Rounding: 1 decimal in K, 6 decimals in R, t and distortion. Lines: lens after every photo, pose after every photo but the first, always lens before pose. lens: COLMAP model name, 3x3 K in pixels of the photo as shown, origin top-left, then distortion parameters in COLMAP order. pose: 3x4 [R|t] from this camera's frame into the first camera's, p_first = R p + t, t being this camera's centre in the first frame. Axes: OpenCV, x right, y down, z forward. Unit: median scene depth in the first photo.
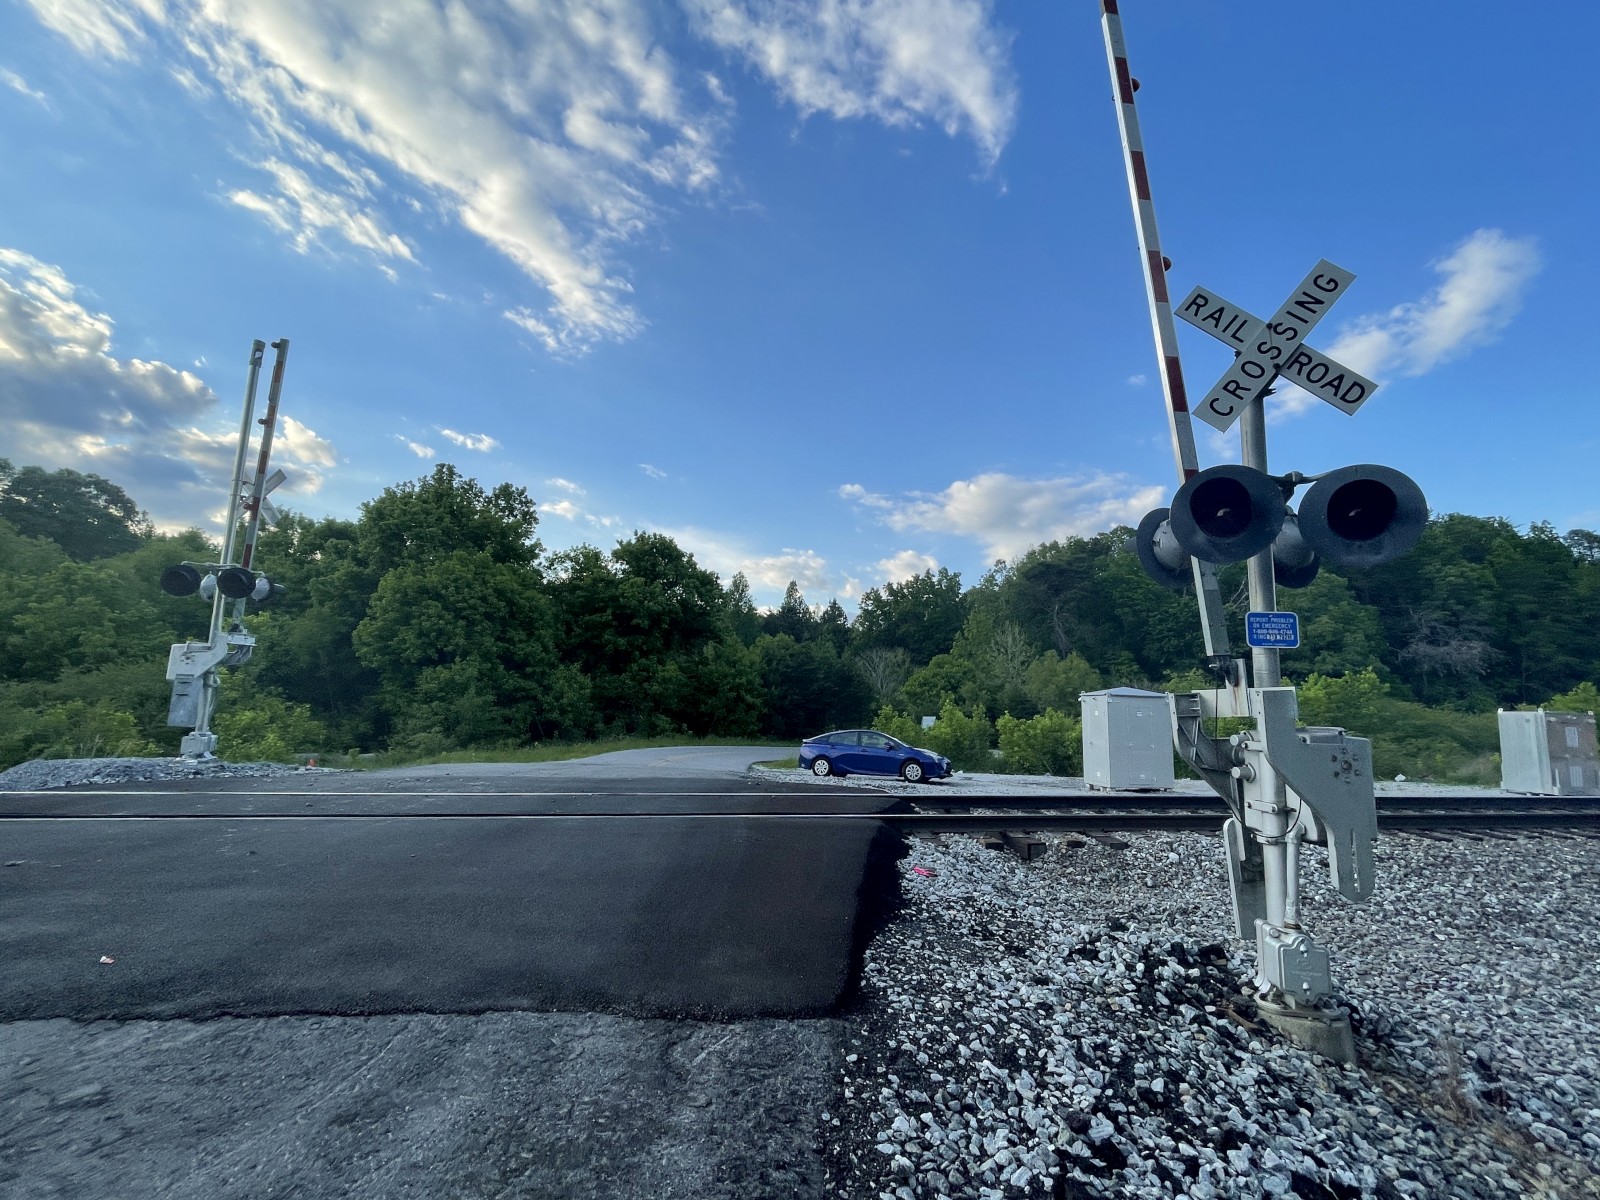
lens RADIAL K [[702.9, 0, 804.0], [0, 702.9, 599.8], [0, 0, 1]] dist [-0.003621, 0.000360]
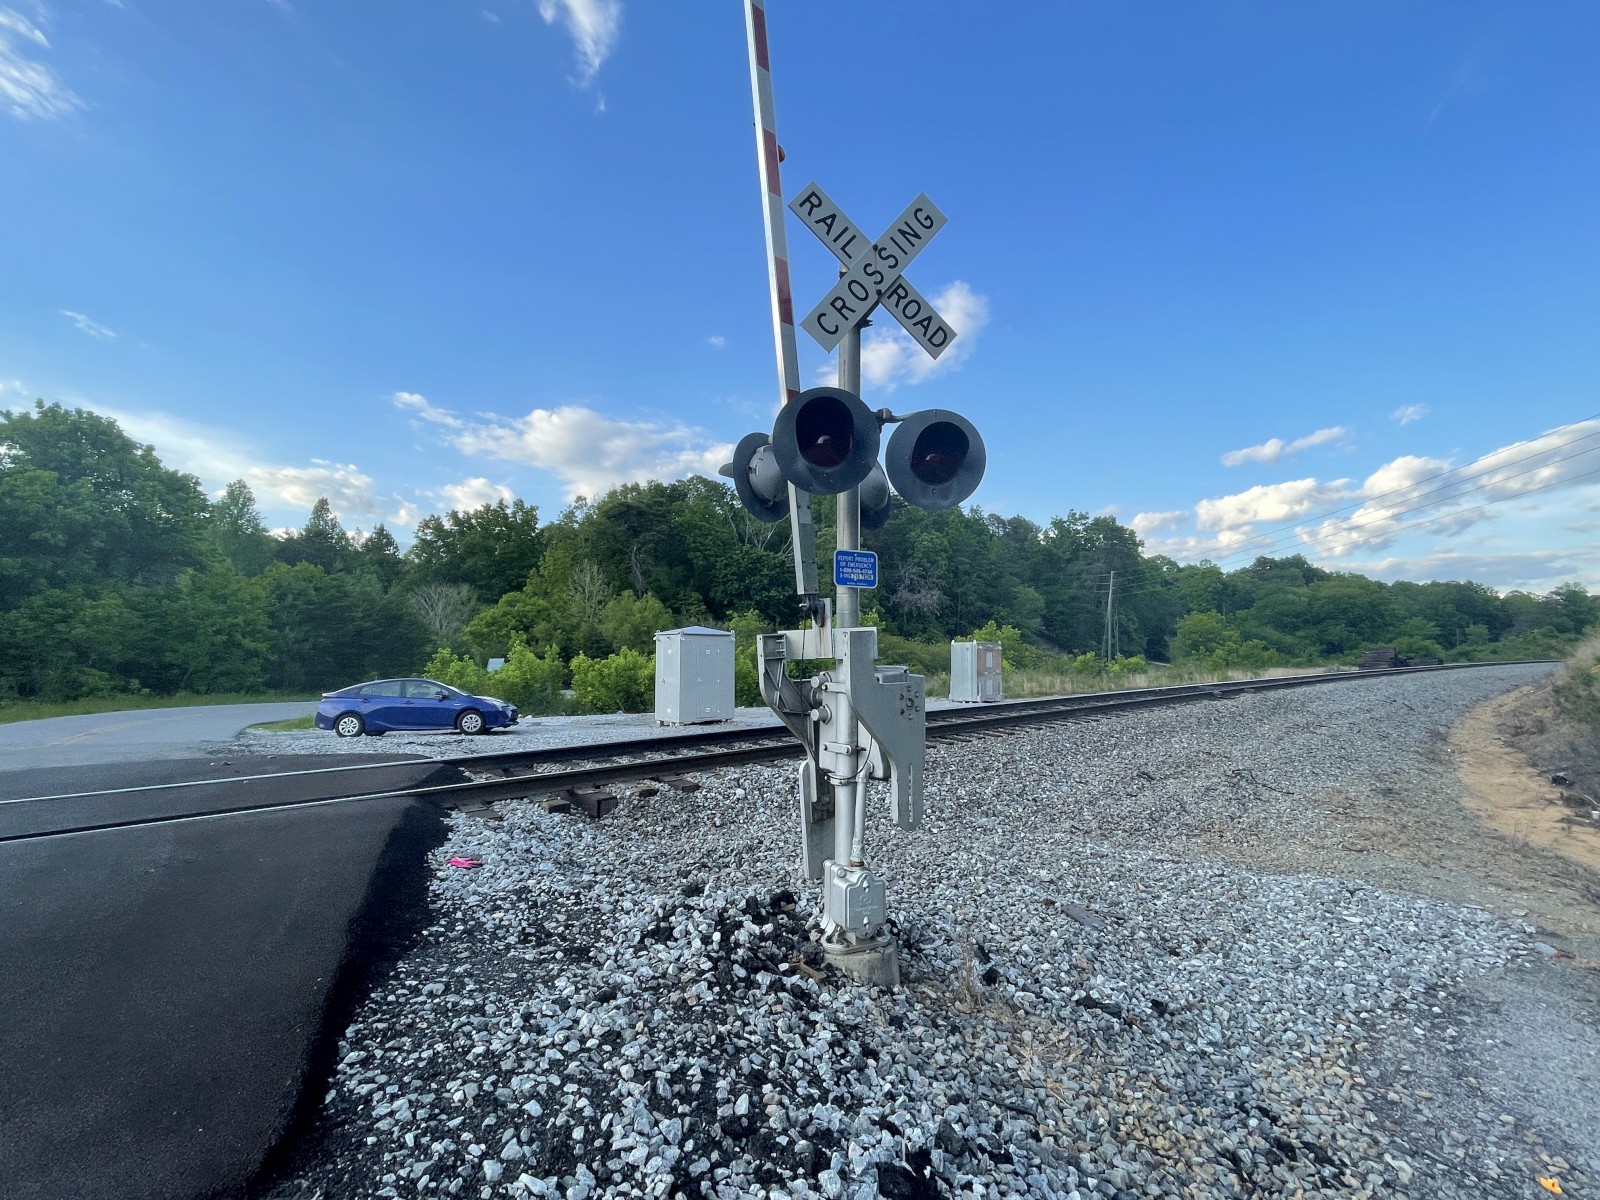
lens RADIAL K [[702.9, 0, 804.0], [0, 702.9, 599.8], [0, 0, 1]] dist [-0.003621, 0.000360]
pose [[0.834399, 0.014187, 0.550979, 0.009100], [-0.061459, 0.995829, 0.067432, 0.003219], [-0.547724, -0.090128, 0.831791, 0.029570]]
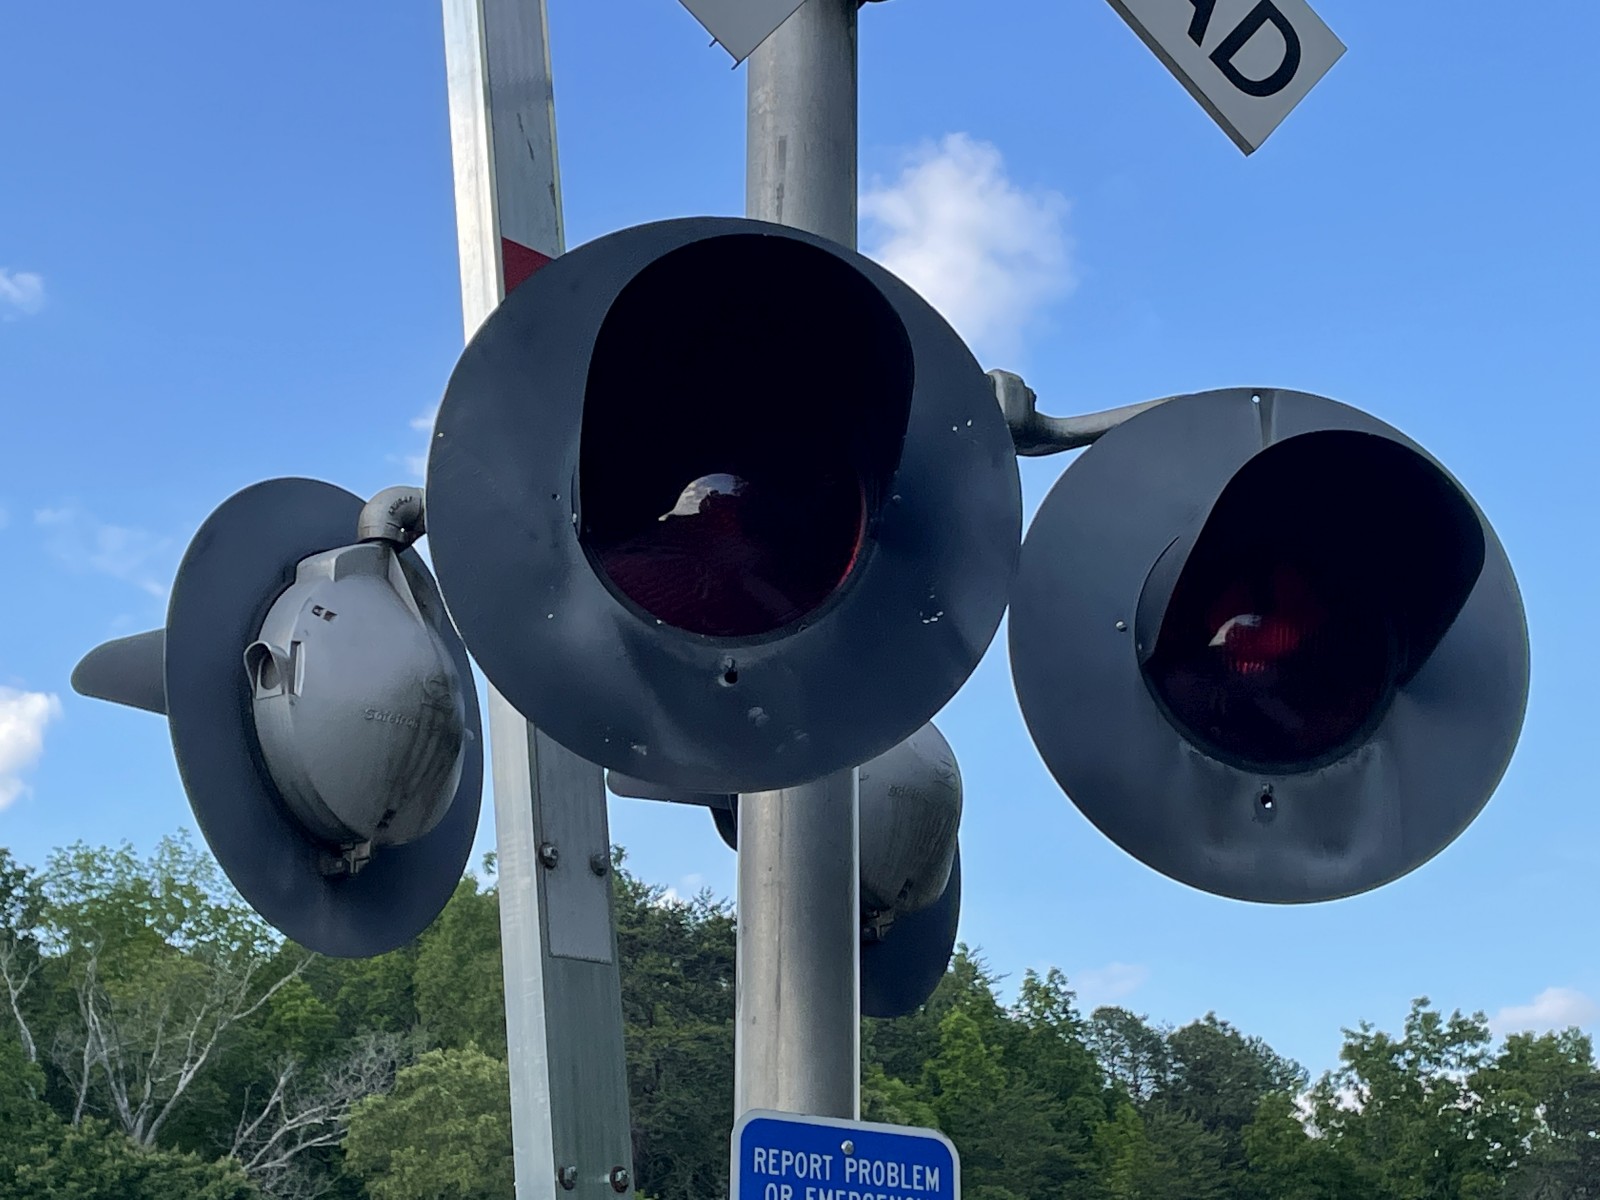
lens RADIAL K [[2886.1, 0, 799.3], [0, 2886.1, 599.4], [0, 0, 1]] dist [0.109850, -0.165950]
pose [[0.736240, 0.191466, 0.649069, 0.022237], [-0.077989, 0.976756, -0.199665, 0.004728], [-0.672211, 0.096381, 0.734059, 0.062848]]
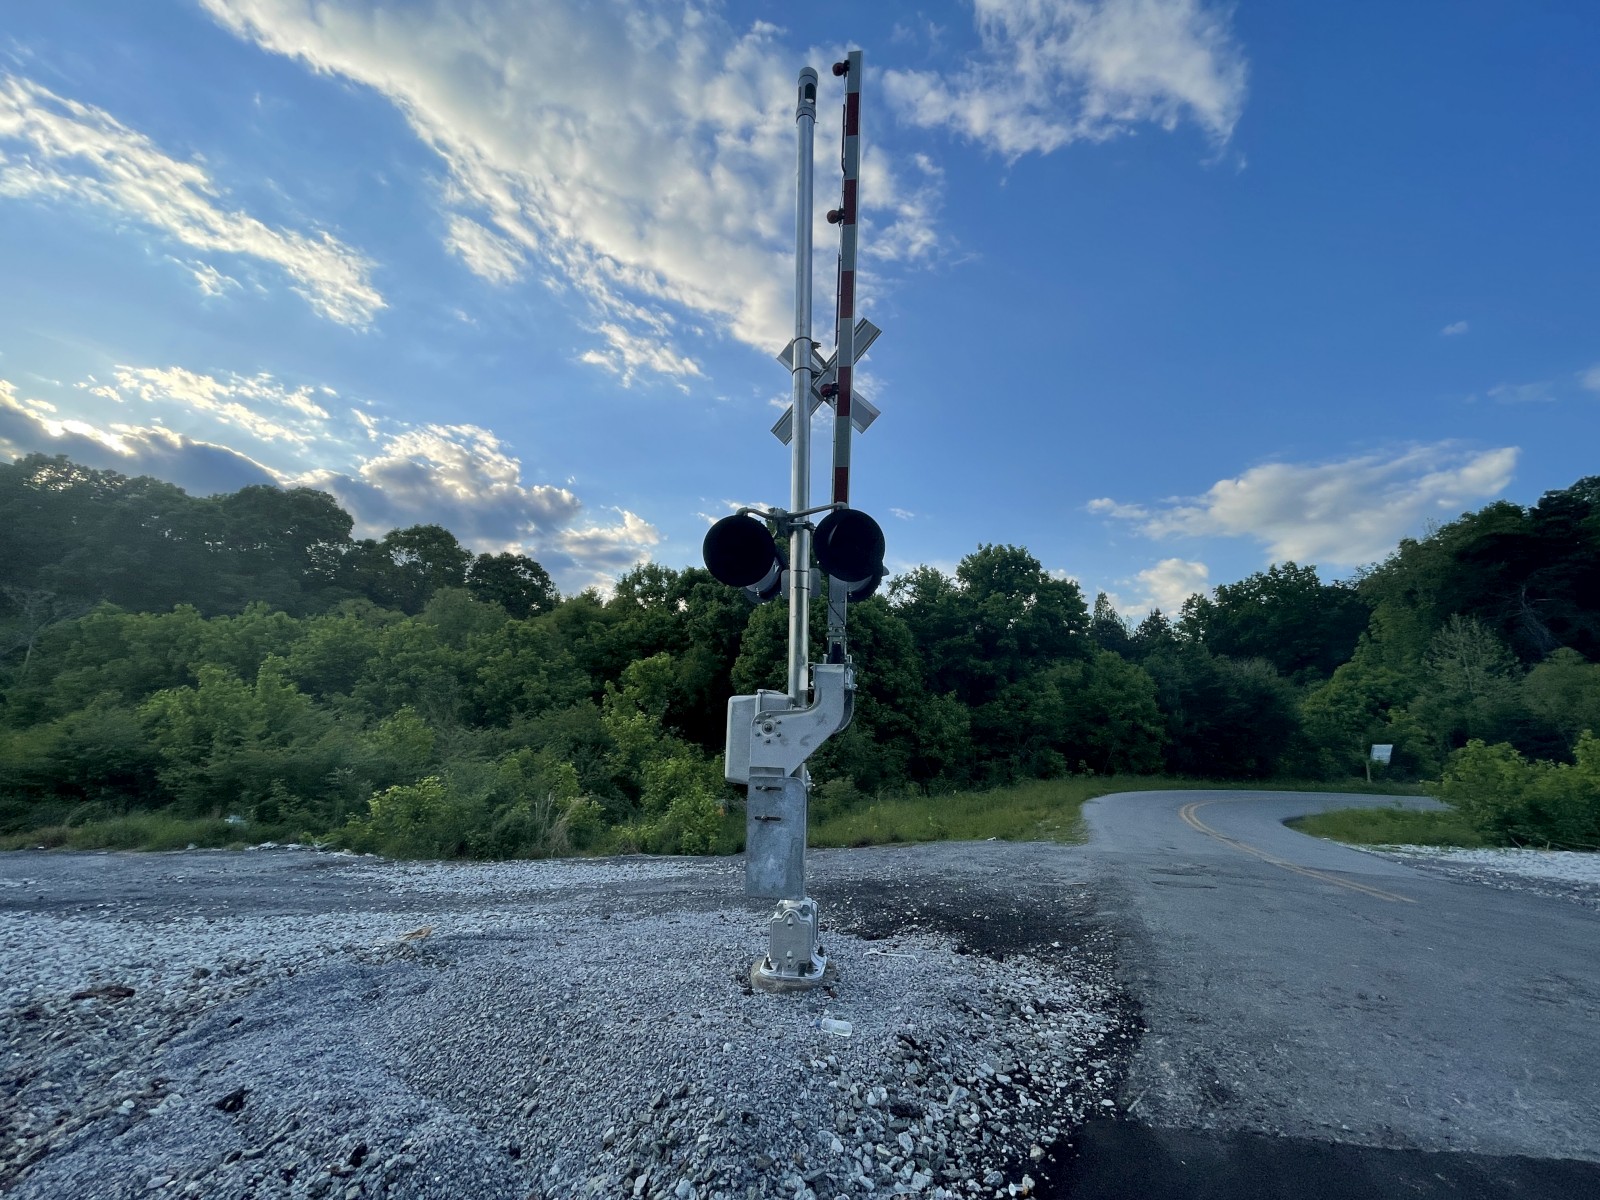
lens RADIAL K [[639.7, 0, 796.2], [0, 639.7, 610.8], [0, 0, 1]] dist [-0.001837, -0.000050]
pose [[0.924302, -0.082583, -0.372620, -0.235818], [0.072057, 0.996511, -0.042114, 0.009542], [0.374797, 0.012076, 0.927028, 0.212679]]
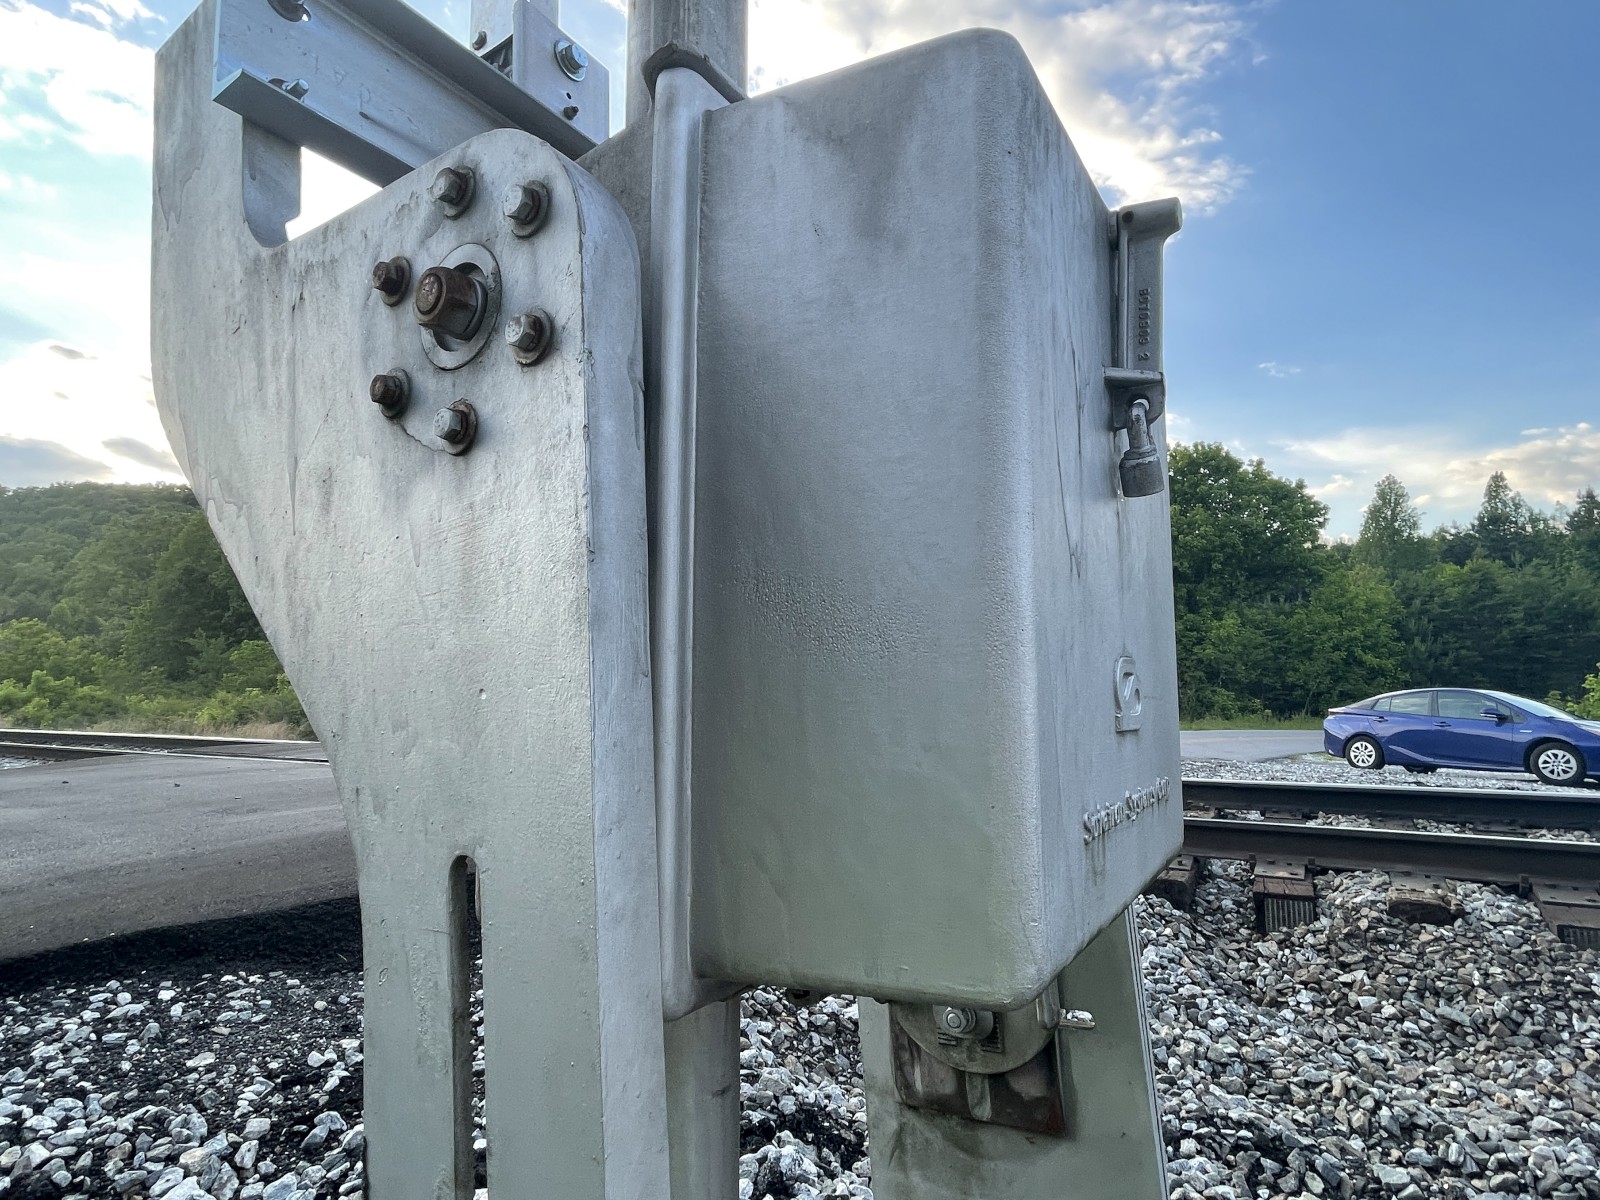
lens RADIAL K [[845.1, 0, 808.1], [0, 845.1, 605.7], [0, 0, 1]] dist [-0.000414, -0.000027]
pose [[0.727118, -0.099575, -0.679252, 0.110312], [0.131859, 0.991260, -0.004164, 0.035853], [0.673730, -0.086538, 0.733893, 0.113386]]
